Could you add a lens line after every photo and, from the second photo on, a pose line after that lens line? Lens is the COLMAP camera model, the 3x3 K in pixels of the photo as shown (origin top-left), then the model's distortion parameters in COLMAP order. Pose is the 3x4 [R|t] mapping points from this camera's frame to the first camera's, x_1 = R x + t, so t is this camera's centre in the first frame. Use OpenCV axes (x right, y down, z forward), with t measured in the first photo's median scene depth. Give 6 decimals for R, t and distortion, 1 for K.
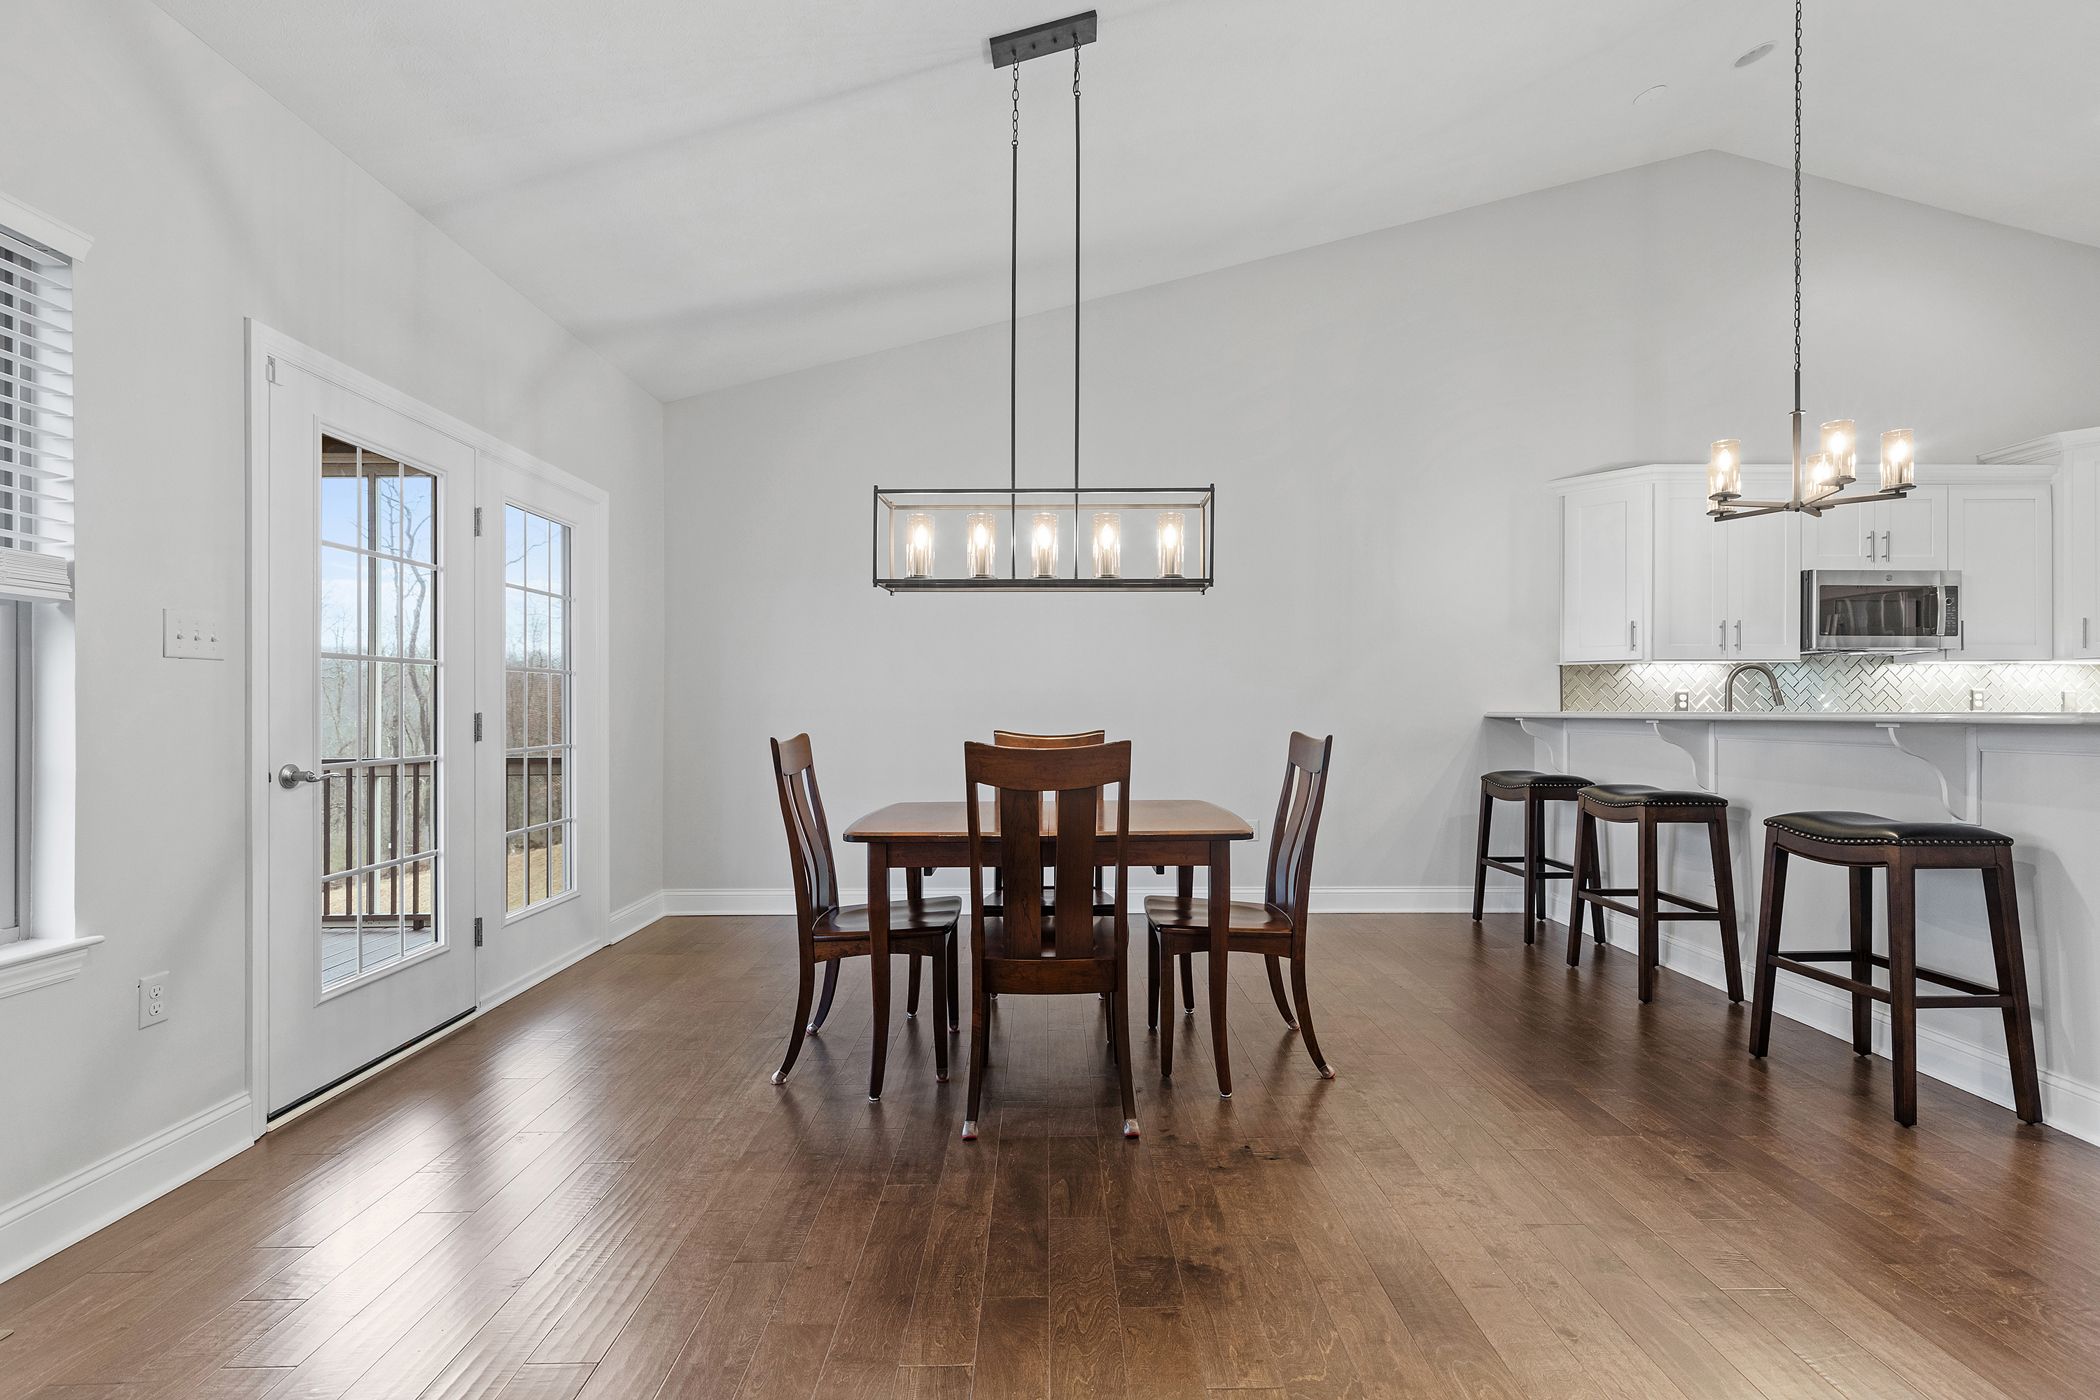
lens RADIAL K [[953.1, 0, 1060.3], [0, 953.1, 704.2], [0, 0, 1]] dist [0.016284, -0.004560]
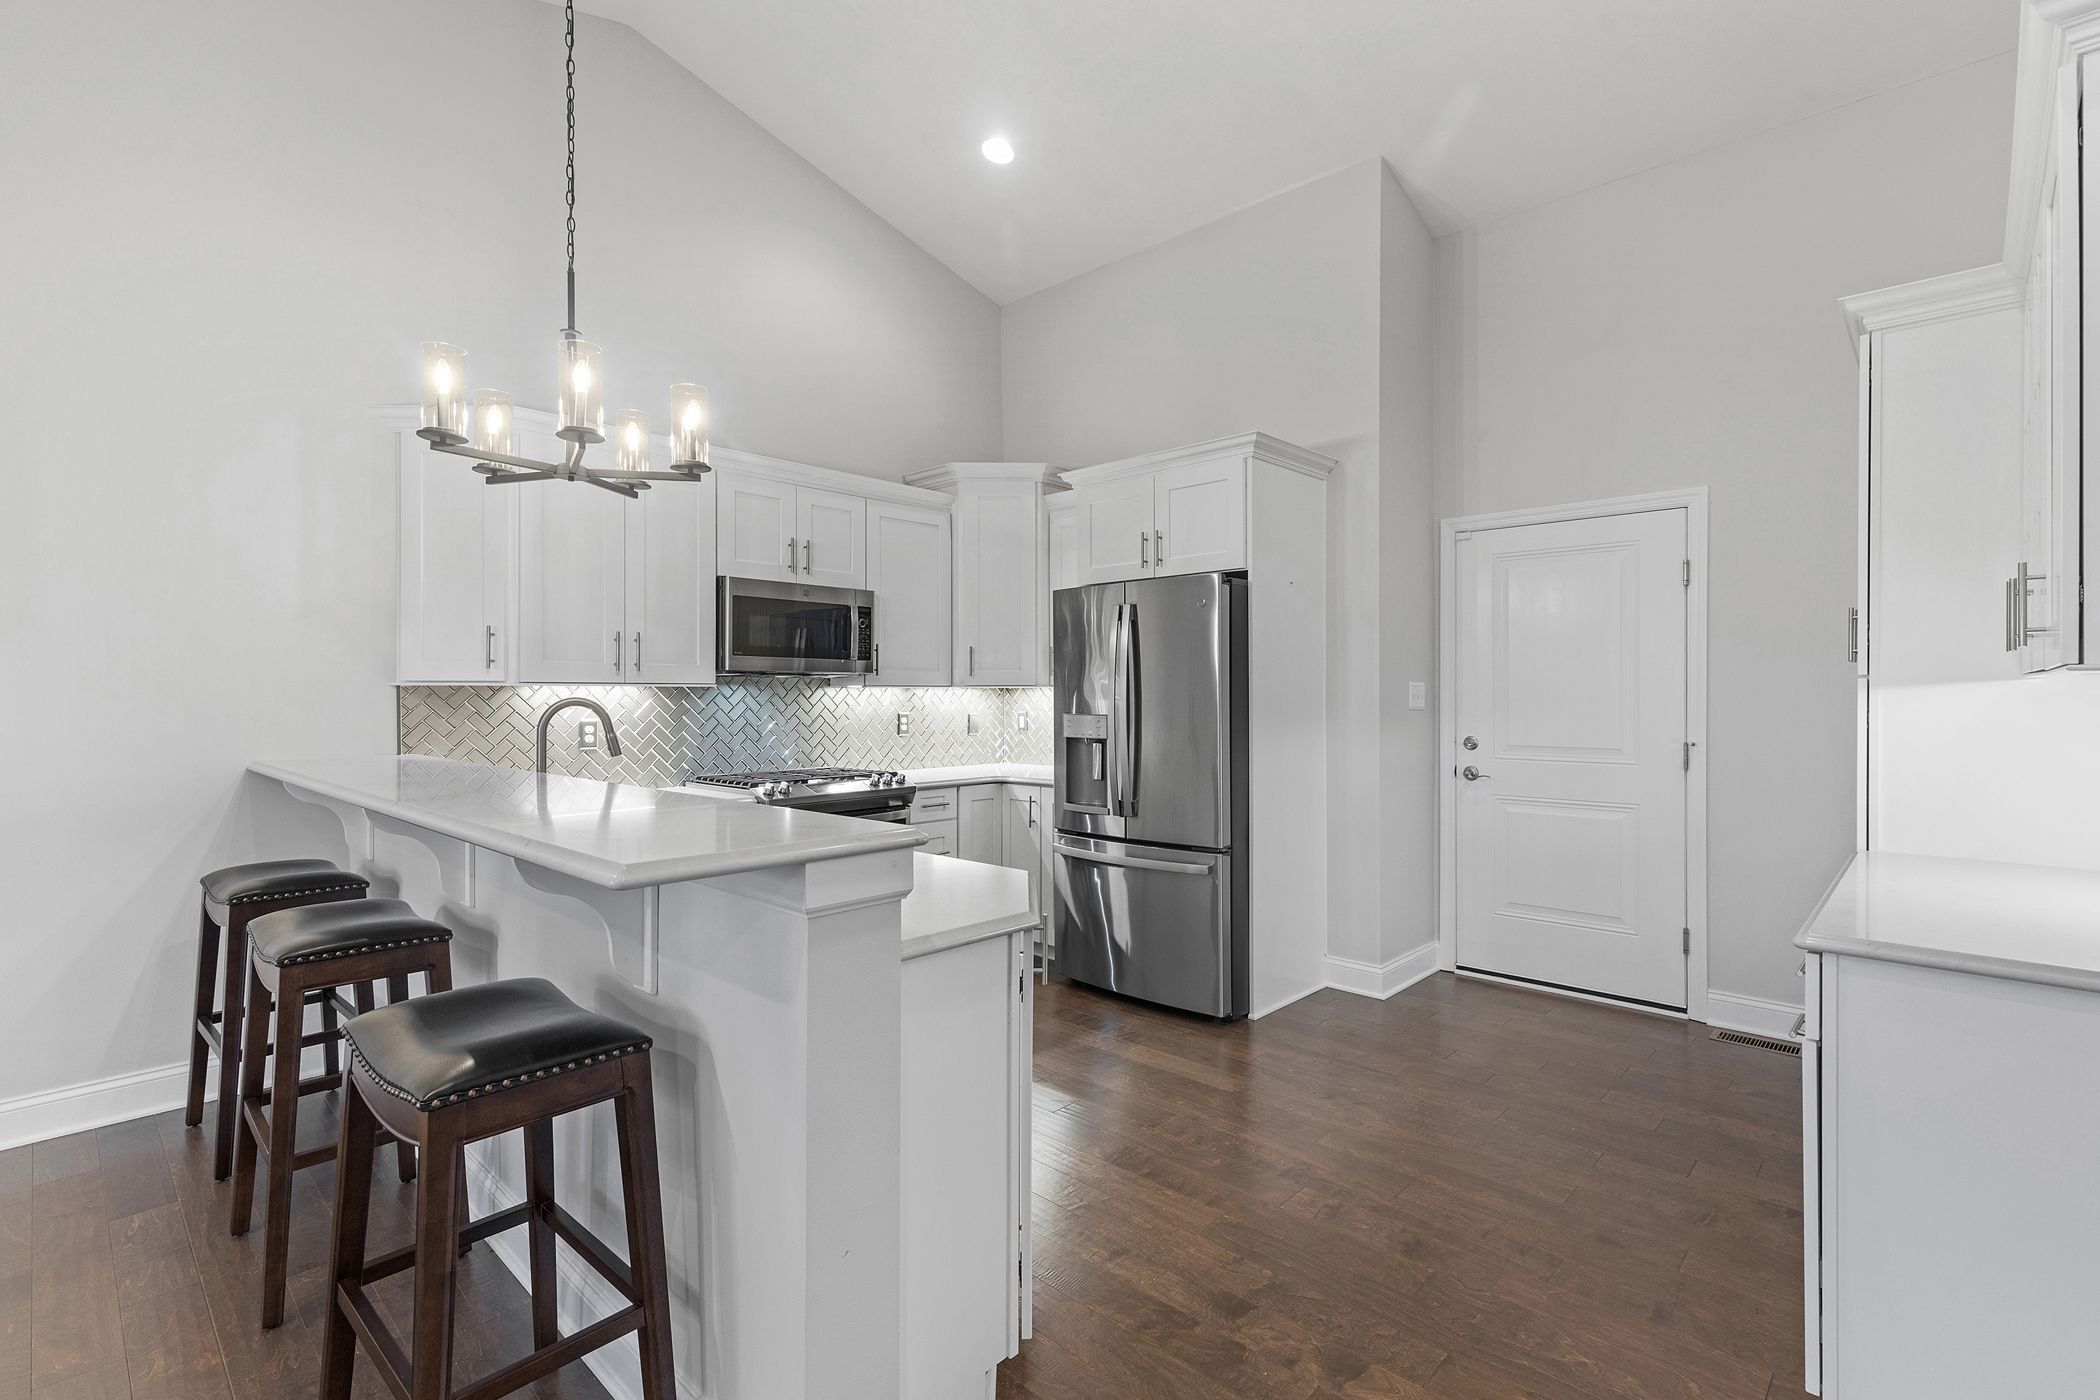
lens RADIAL K [[953.1, 0, 1069.6], [0, 953.1, 705.2], [0, 0, 1]] dist [0.016284, -0.004560]
pose [[0.692917, -0.009001, 0.720961, 0.395265], [-0.002151, 0.999892, 0.014551, -0.041163], [-0.721014, -0.011633, 0.692823, 0.215452]]
